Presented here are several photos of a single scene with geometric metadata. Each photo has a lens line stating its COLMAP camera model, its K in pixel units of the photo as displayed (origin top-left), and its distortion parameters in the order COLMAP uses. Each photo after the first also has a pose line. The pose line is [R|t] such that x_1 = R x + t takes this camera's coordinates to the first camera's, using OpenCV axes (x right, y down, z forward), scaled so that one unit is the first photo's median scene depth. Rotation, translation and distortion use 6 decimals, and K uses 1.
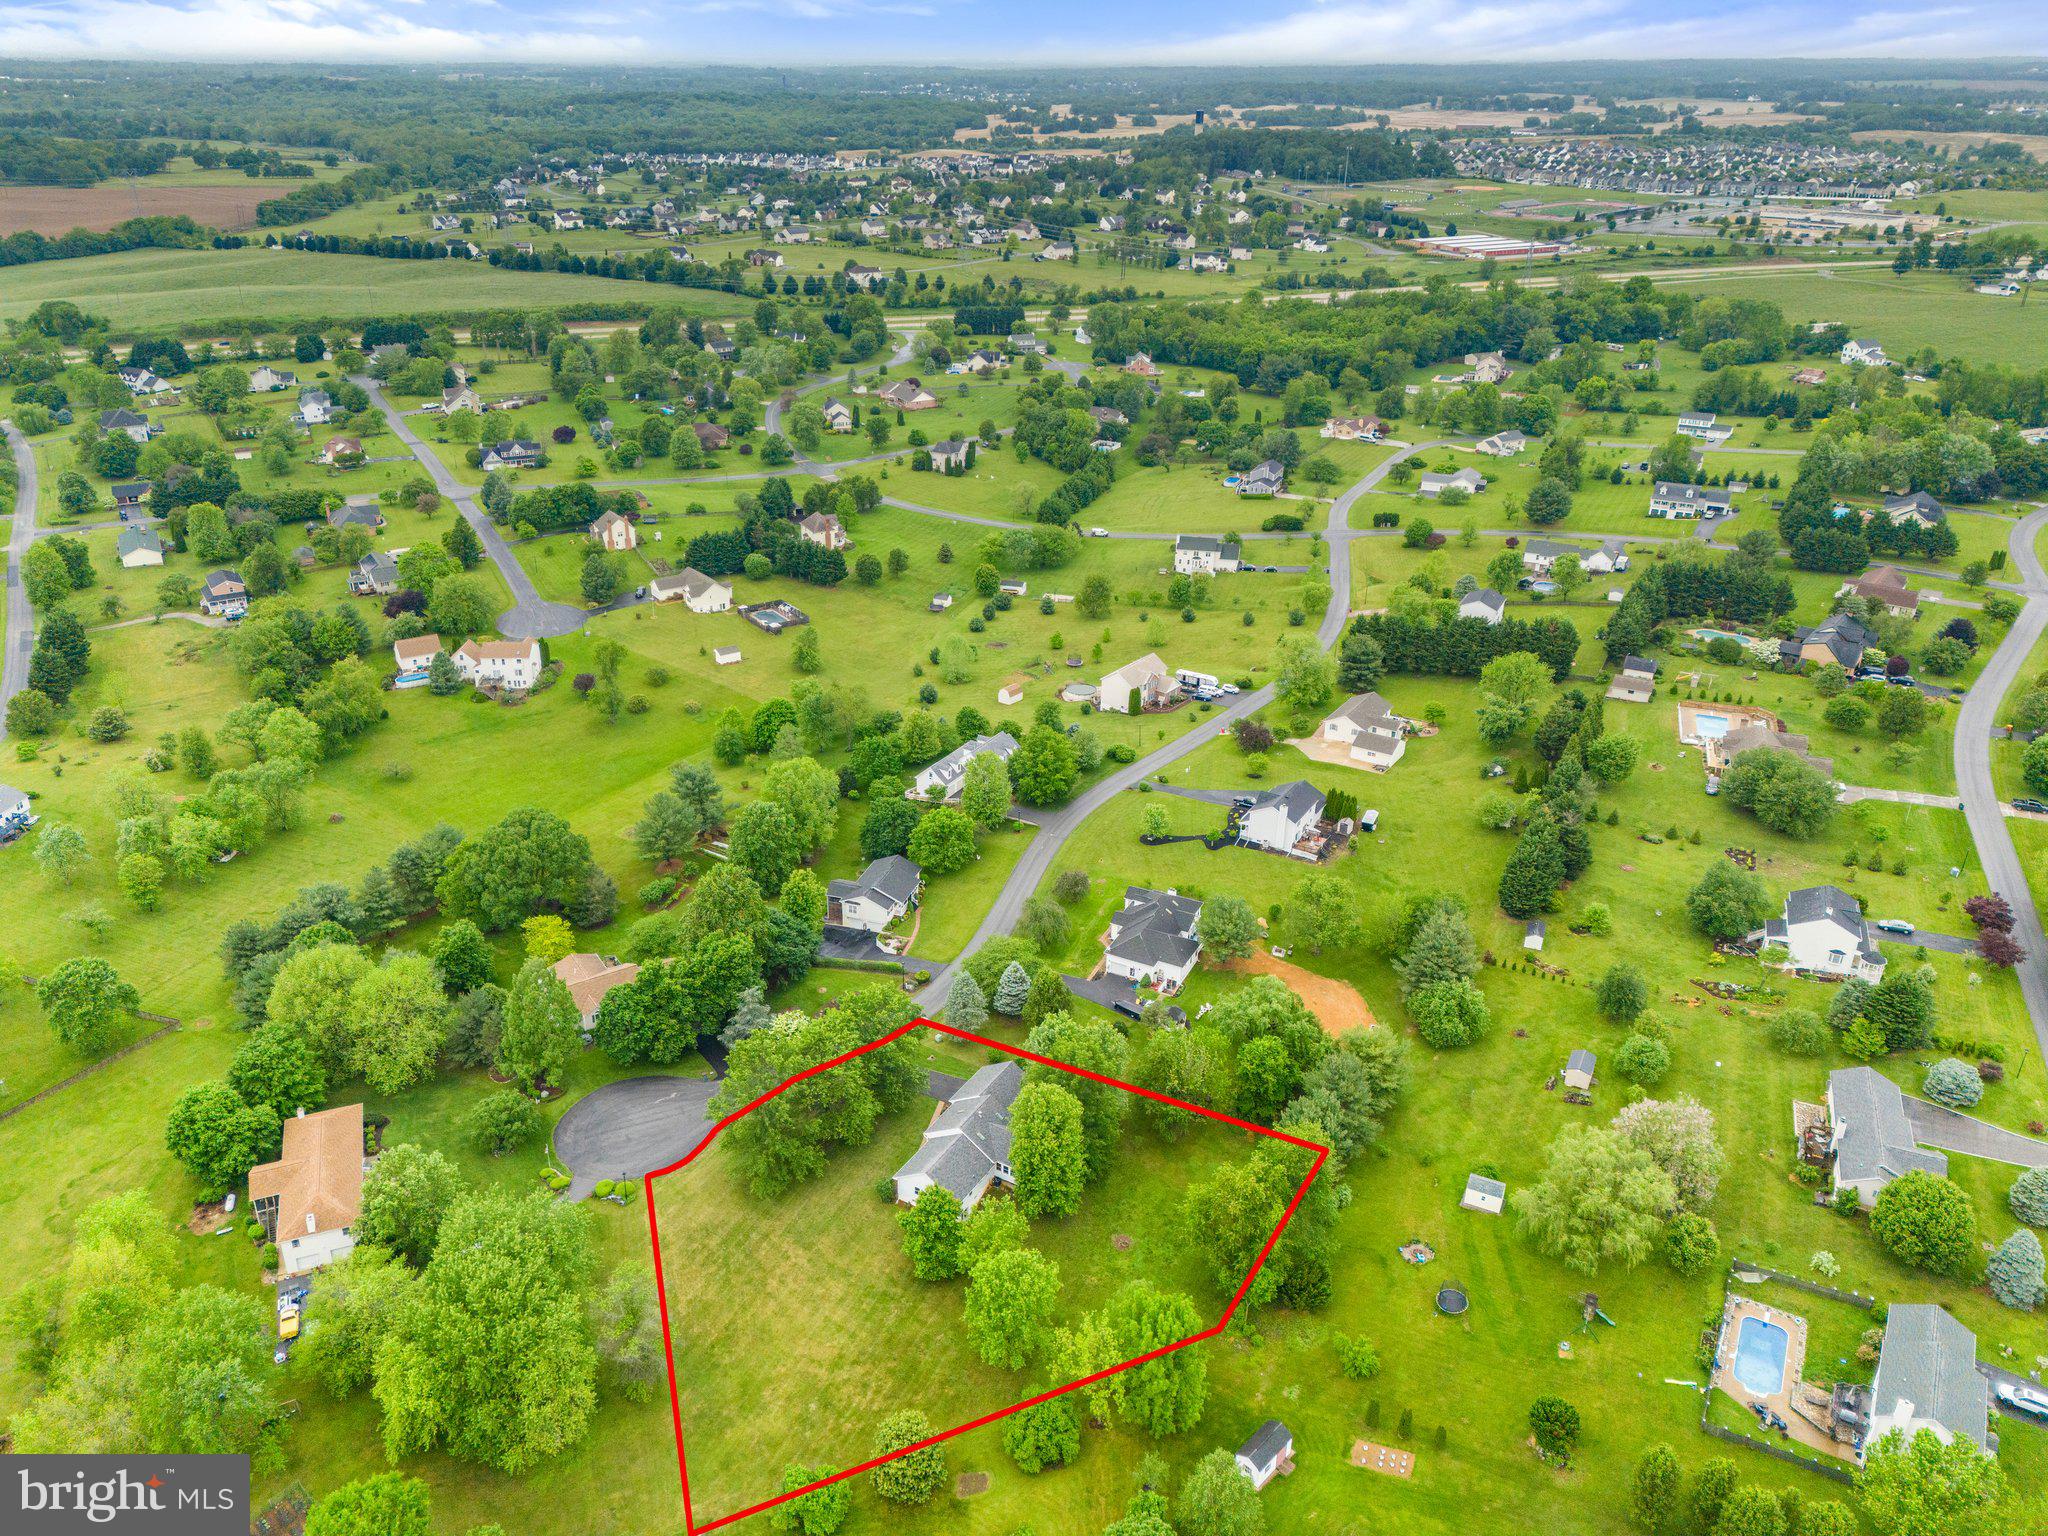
lens RADIAL K [[1447.9, 0, 1024.0], [0, 1447.9, 768.0], [0, 0, 1]] dist [0.056029, -0.064394]
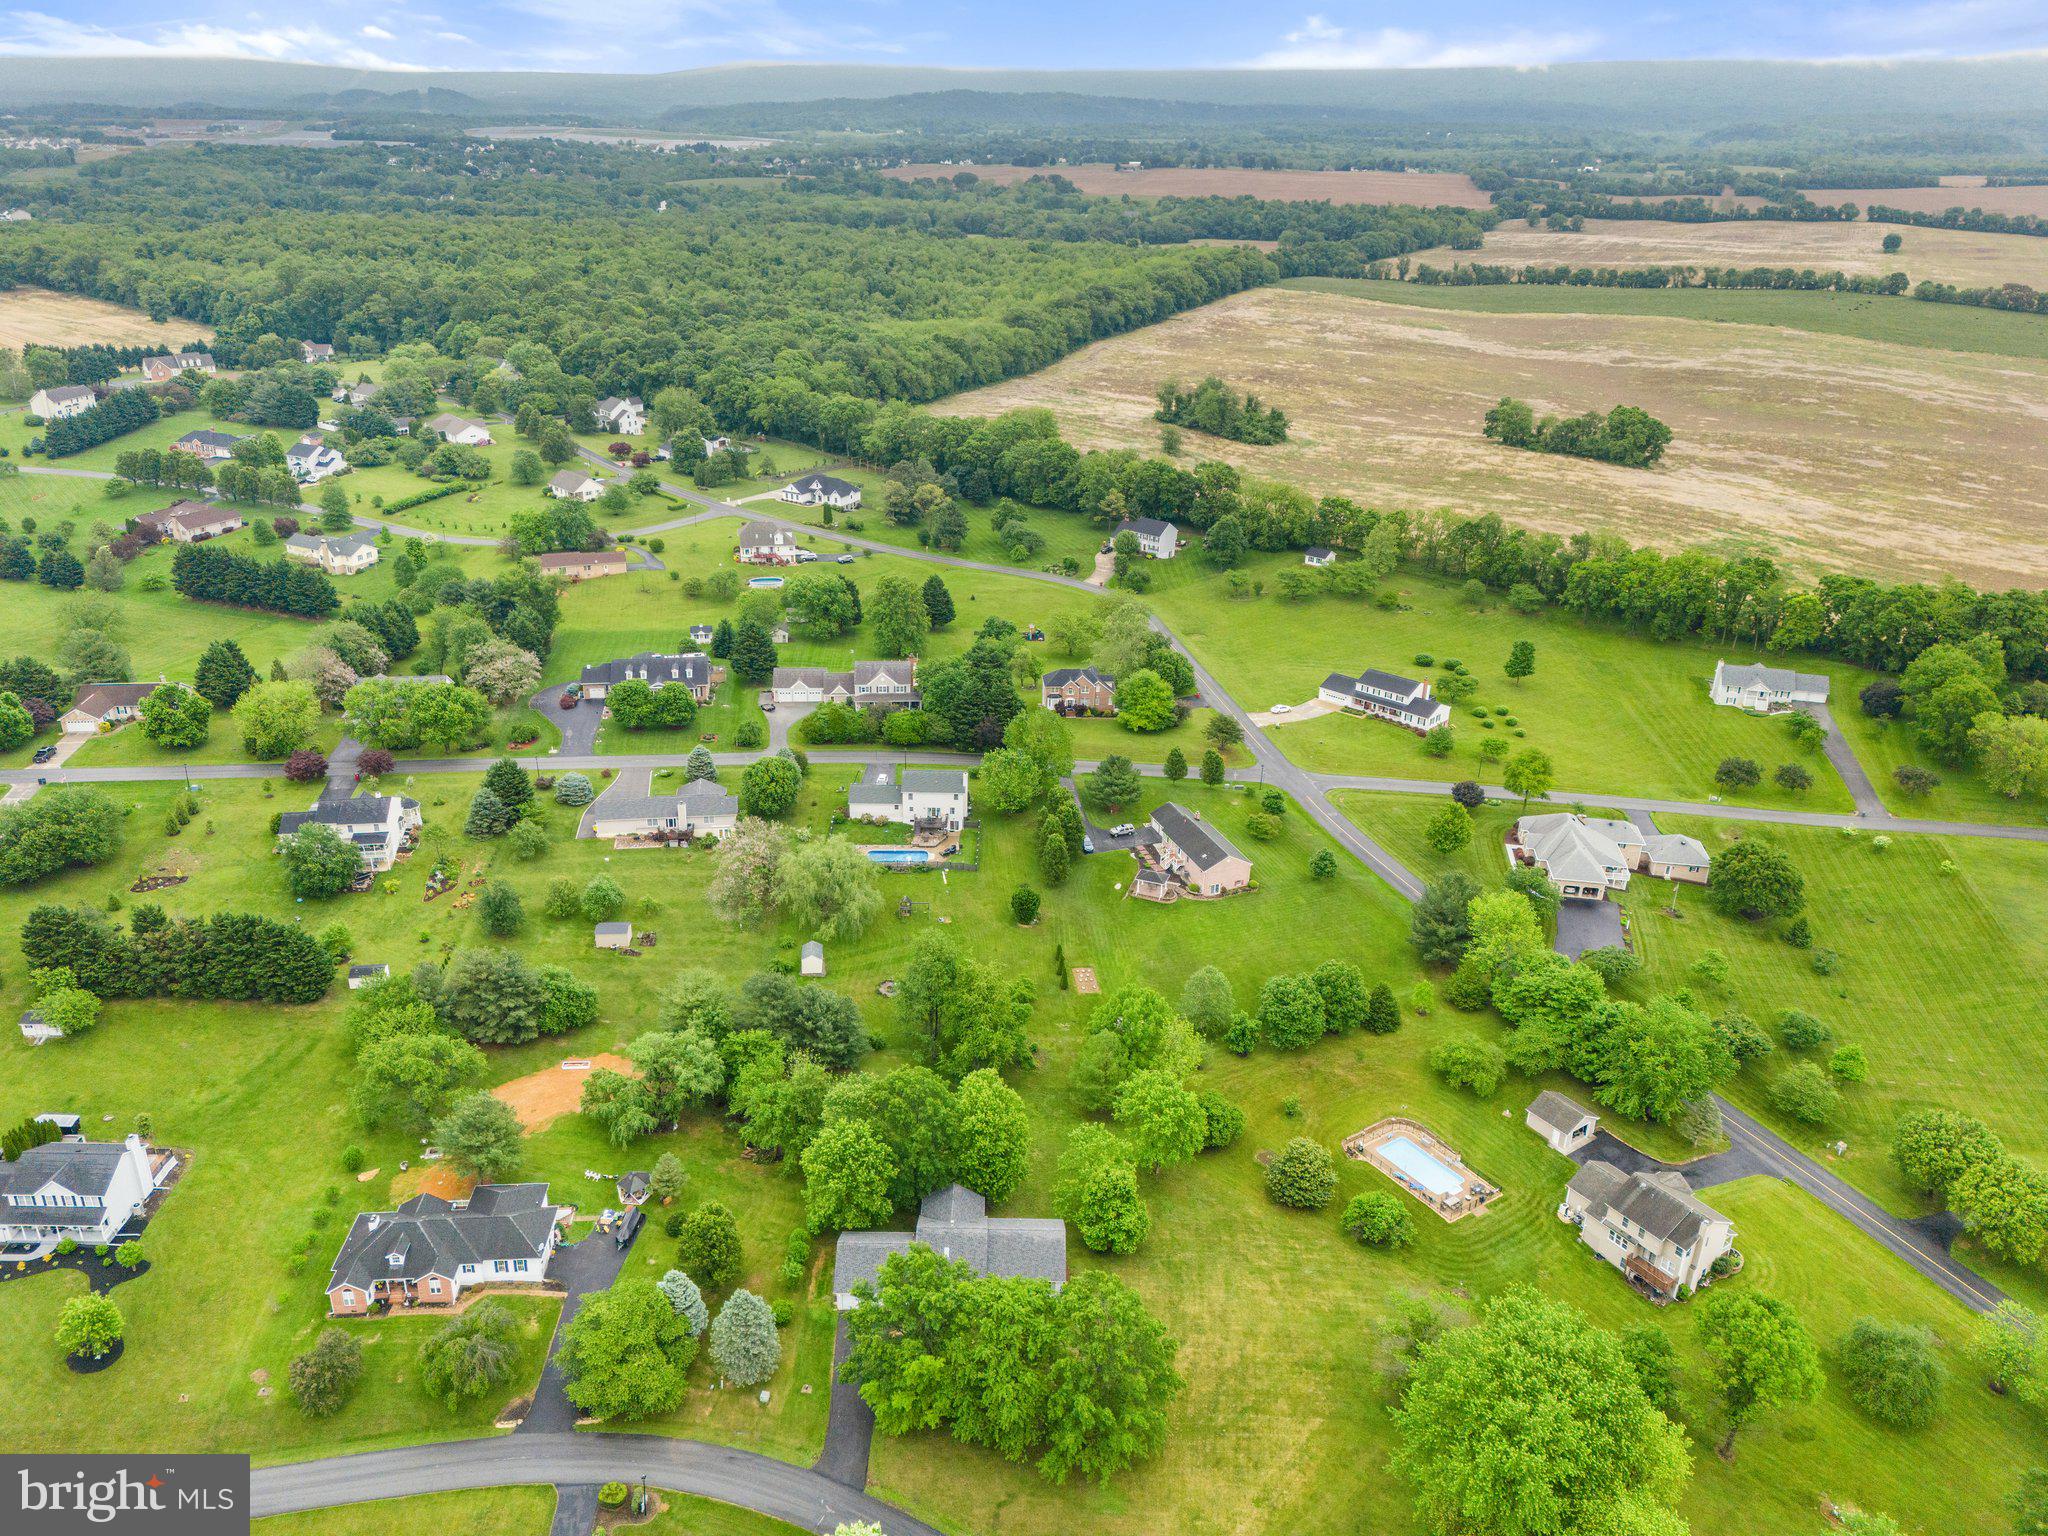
lens RADIAL K [[1447.9, 0, 1024.0], [0, 1447.9, 768.0], [0, 0, 1]] dist [0.056029, -0.064394]
pose [[-0.532890, -0.349391, 0.770684, -0.283198], [0.349619, 0.738491, 0.576540, -0.197393], [-0.770581, 0.576678, -0.271381, 0.476753]]
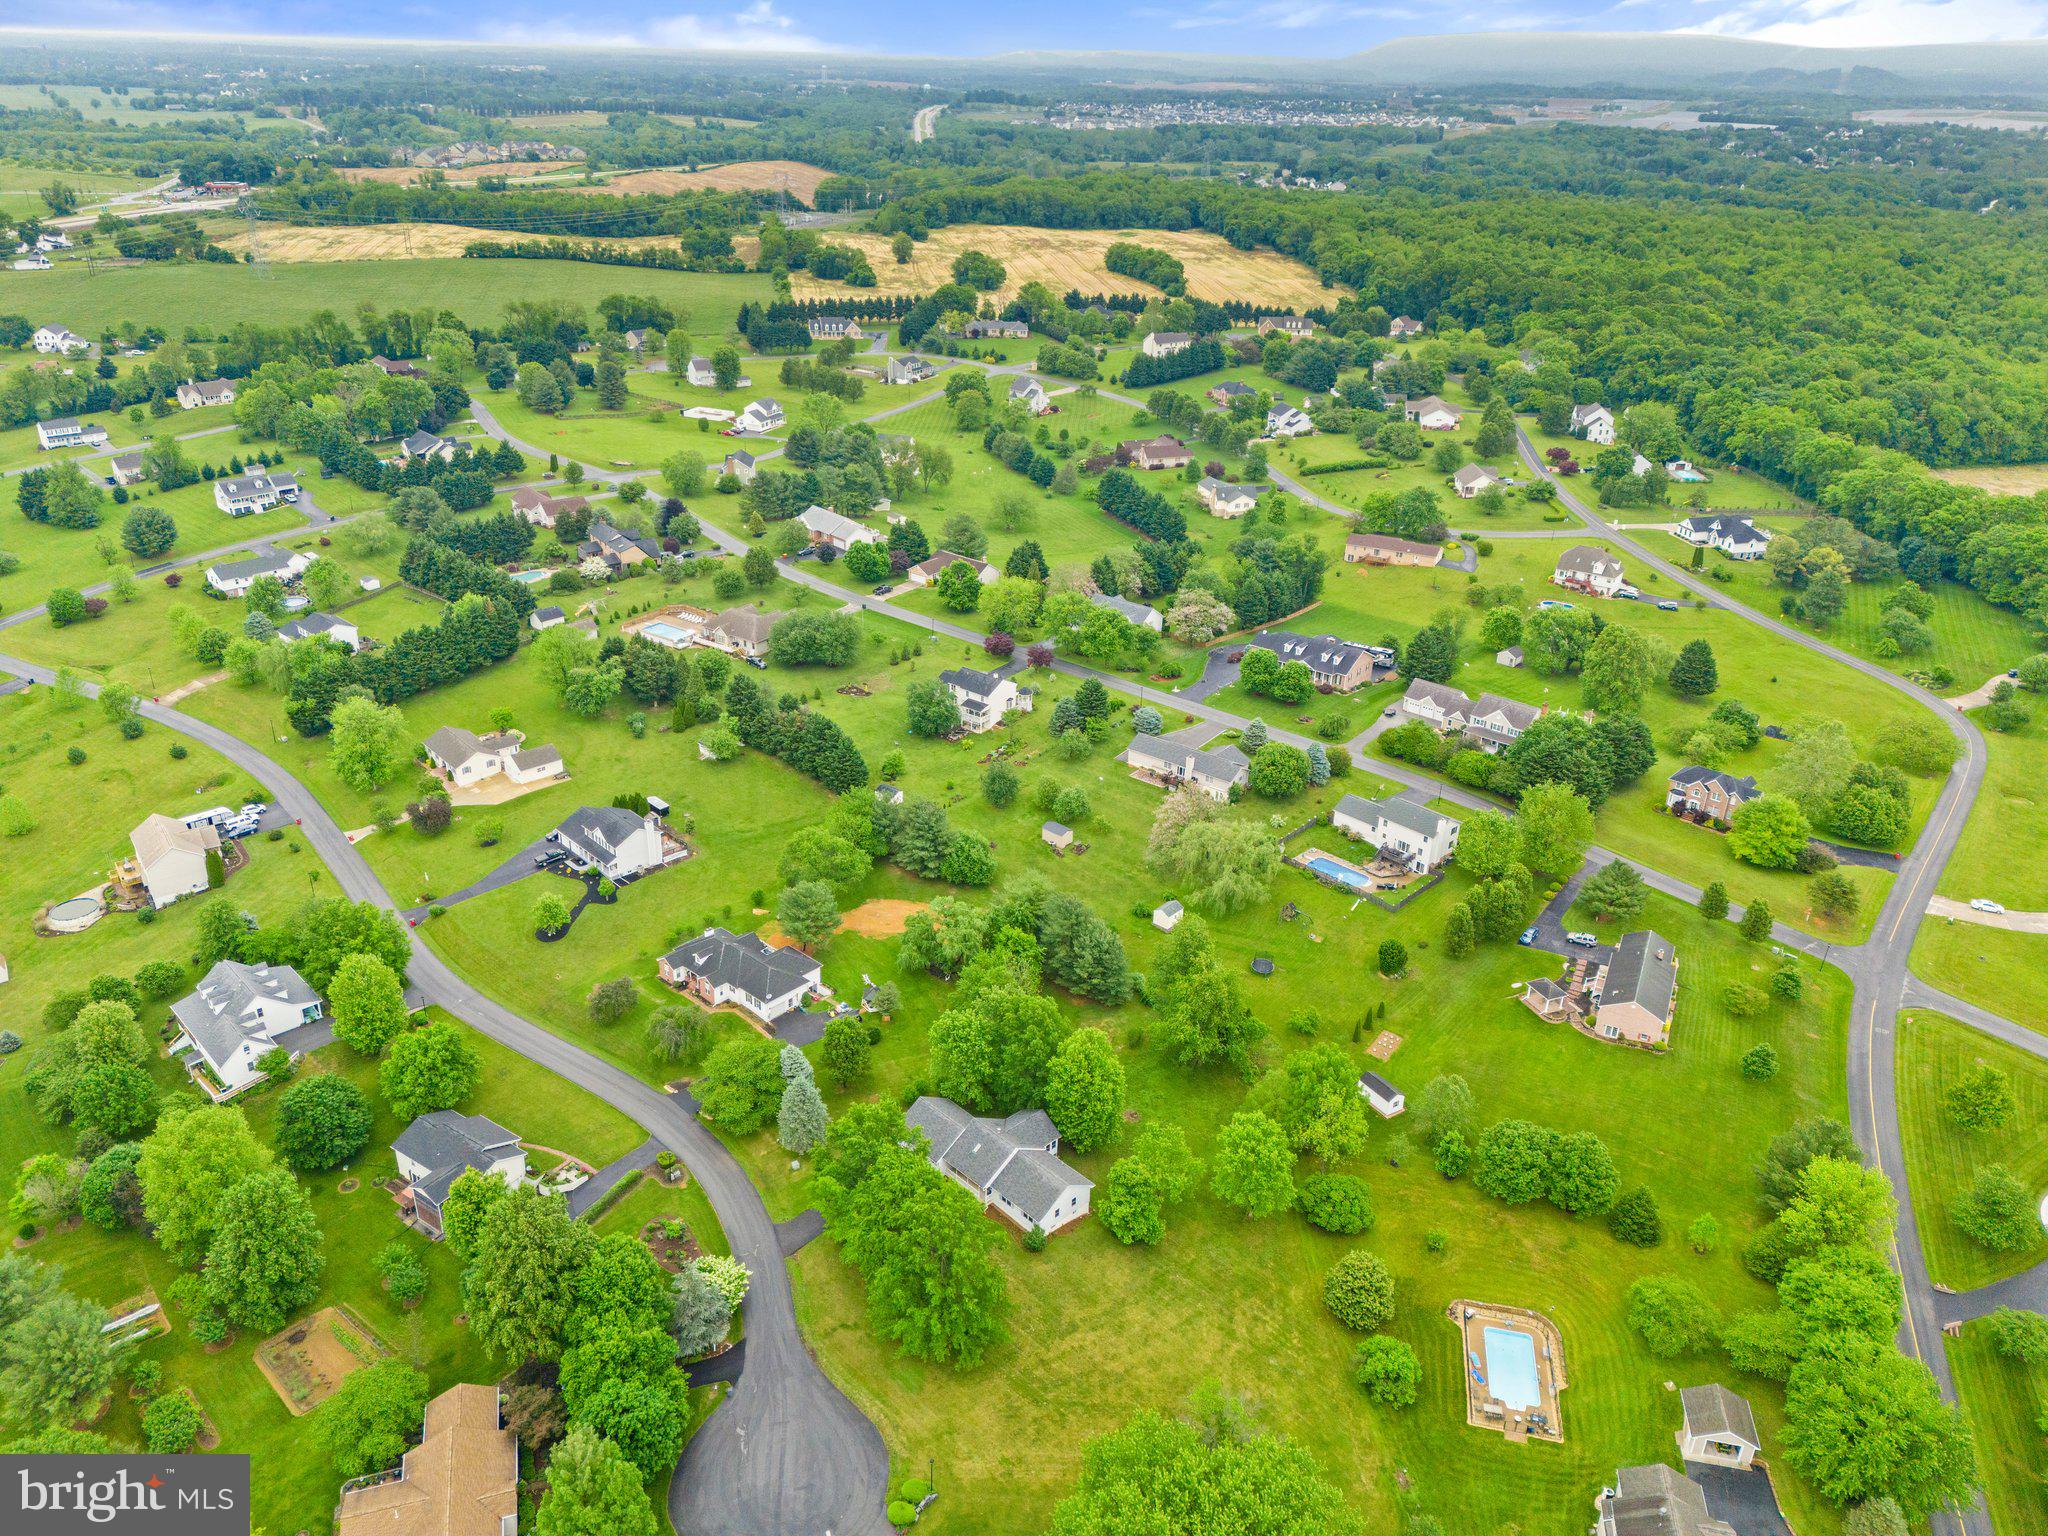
lens RADIAL K [[1447.9, 0, 1024.0], [0, 1447.9, 768.0], [0, 0, 1]] dist [0.056029, -0.064394]
pose [[0.240854, -0.410734, 0.879367, -0.357460], [0.395744, 0.868861, 0.297435, -0.115920], [-0.886214, 0.276366, 0.371814, 0.255338]]
